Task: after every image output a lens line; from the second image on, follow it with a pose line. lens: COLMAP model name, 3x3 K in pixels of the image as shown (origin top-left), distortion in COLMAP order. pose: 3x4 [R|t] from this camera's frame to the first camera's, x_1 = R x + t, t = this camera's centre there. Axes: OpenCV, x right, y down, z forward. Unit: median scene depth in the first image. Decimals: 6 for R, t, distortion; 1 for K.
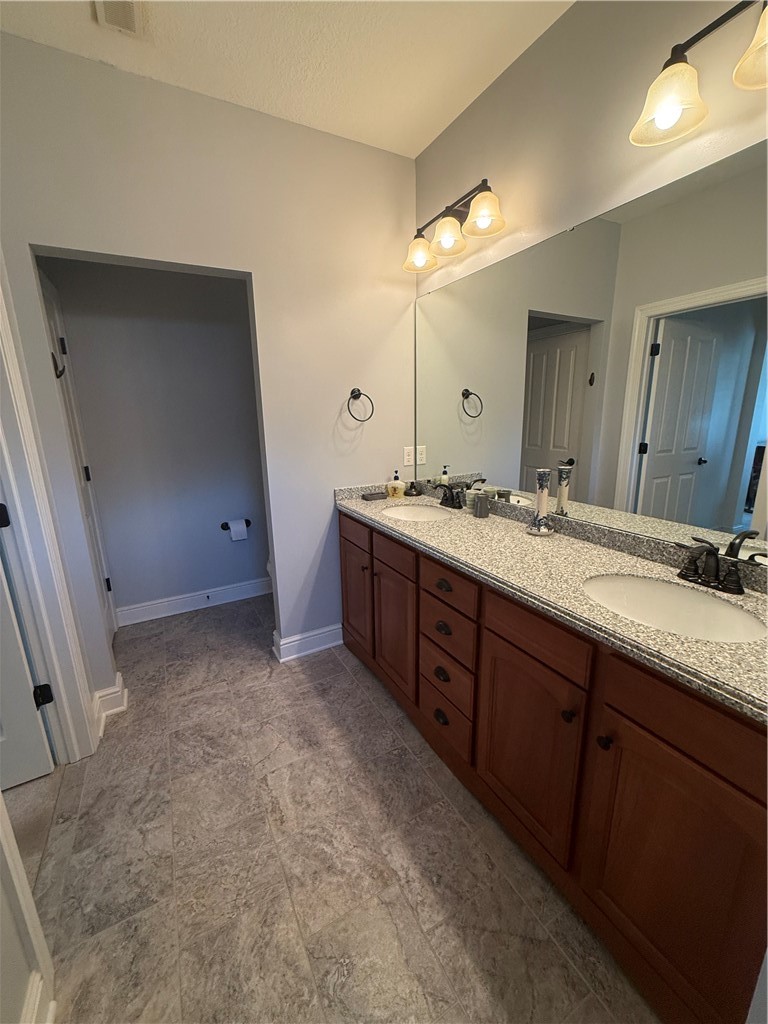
lens RADIAL K [[407.9, 0, 385.4], [0, 407.9, 506.7], [0, 0, 1]] dist [-0.000836, -0.000093]
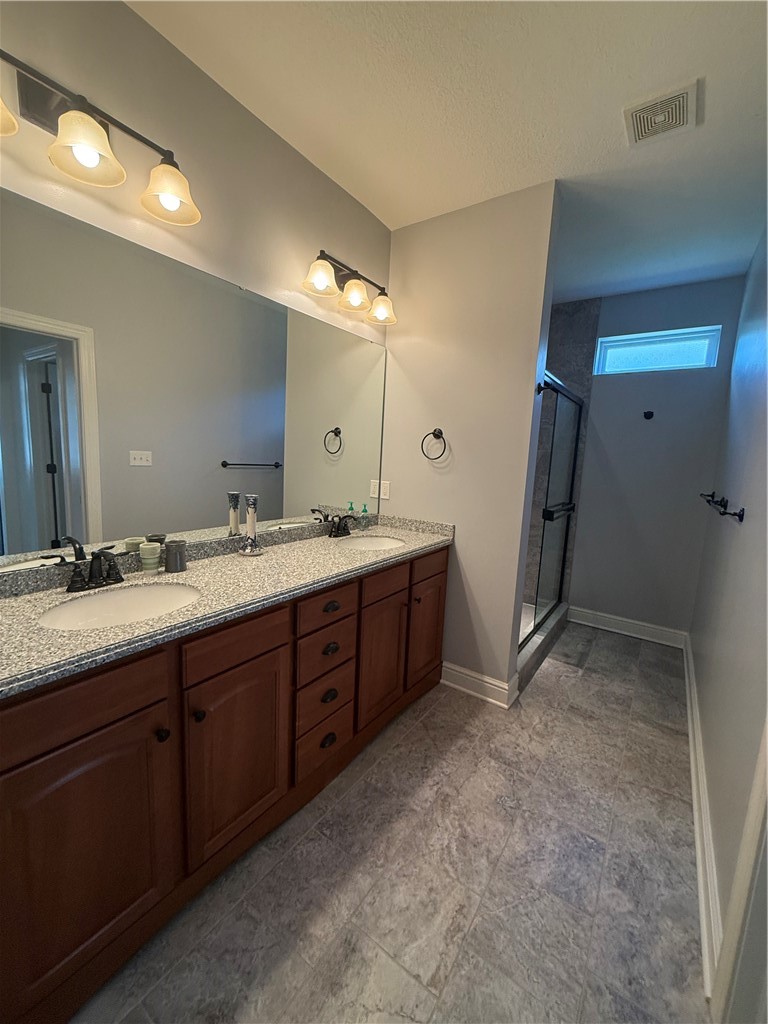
lens RADIAL K [[407.9, 0, 384.7], [0, 407.9, 514.8], [0, 0, 1]] dist [-0.000836, -0.000093]
pose [[-0.440278, -0.131363, 0.888200, -0.833687], [0.167369, 0.959893, 0.224931, -0.252281], [-0.882124, 0.247689, -0.400634, 1.270802]]
